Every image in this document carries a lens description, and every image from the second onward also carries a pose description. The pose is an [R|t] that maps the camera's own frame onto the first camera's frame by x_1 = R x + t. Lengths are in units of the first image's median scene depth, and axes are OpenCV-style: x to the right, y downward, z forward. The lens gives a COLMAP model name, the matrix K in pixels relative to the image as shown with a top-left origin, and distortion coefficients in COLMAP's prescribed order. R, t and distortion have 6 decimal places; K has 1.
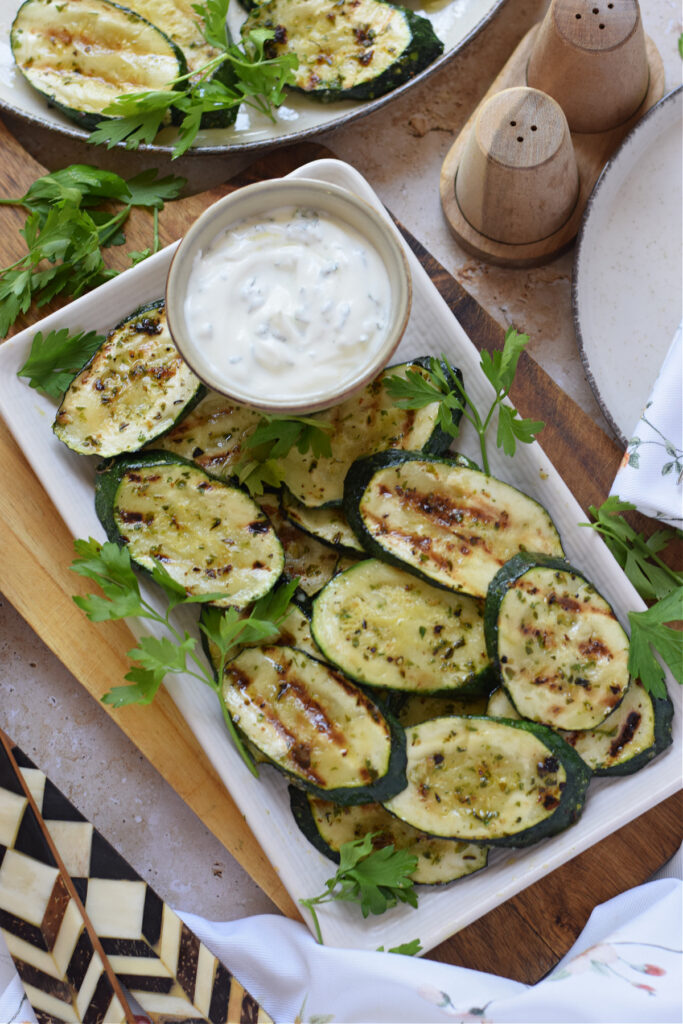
lens RADIAL K [[2451.8, 0, 341.5], [0, 2451.8, 512.0], [0, 0, 1]] dist [-0.119713, -0.474384]
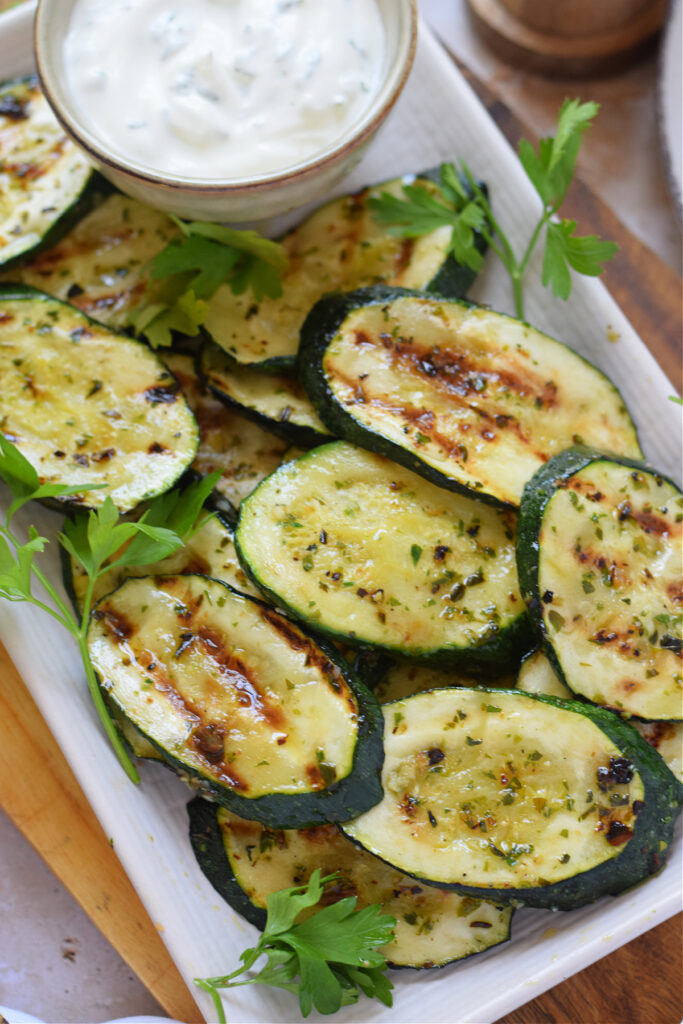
lens RADIAL K [[2451.8, 0, 341.5], [0, 2451.8, 512.0], [0, 0, 1]] dist [-0.119713, -0.474384]
pose [[0.999130, 0.041052, 0.007362, 0.009260], [-0.039462, 0.987635, -0.151724, 0.132097], [-0.013499, 0.151302, 0.988395, 0.385083]]
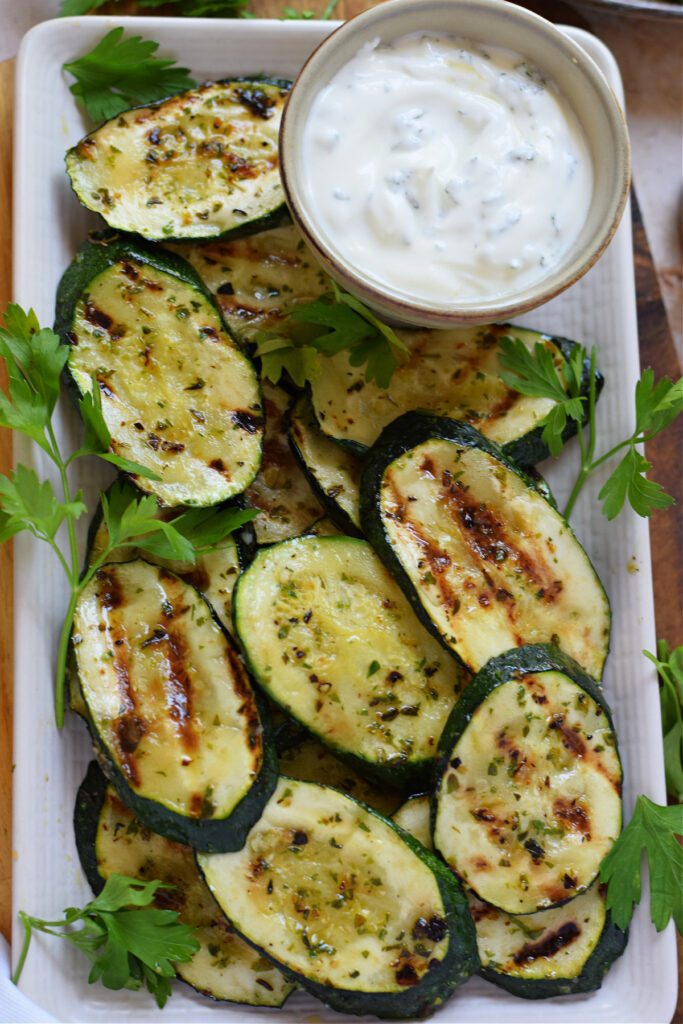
lens RADIAL K [[2451.8, 0, 341.5], [0, 2451.8, 512.0], [0, 0, 1]] dist [-0.119713, -0.474384]
pose [[0.858410, 0.512876, 0.009536, -0.003901], [-0.512411, 0.858199, -0.030482, 0.036464], [-0.023818, 0.021279, 0.999490, 0.305596]]
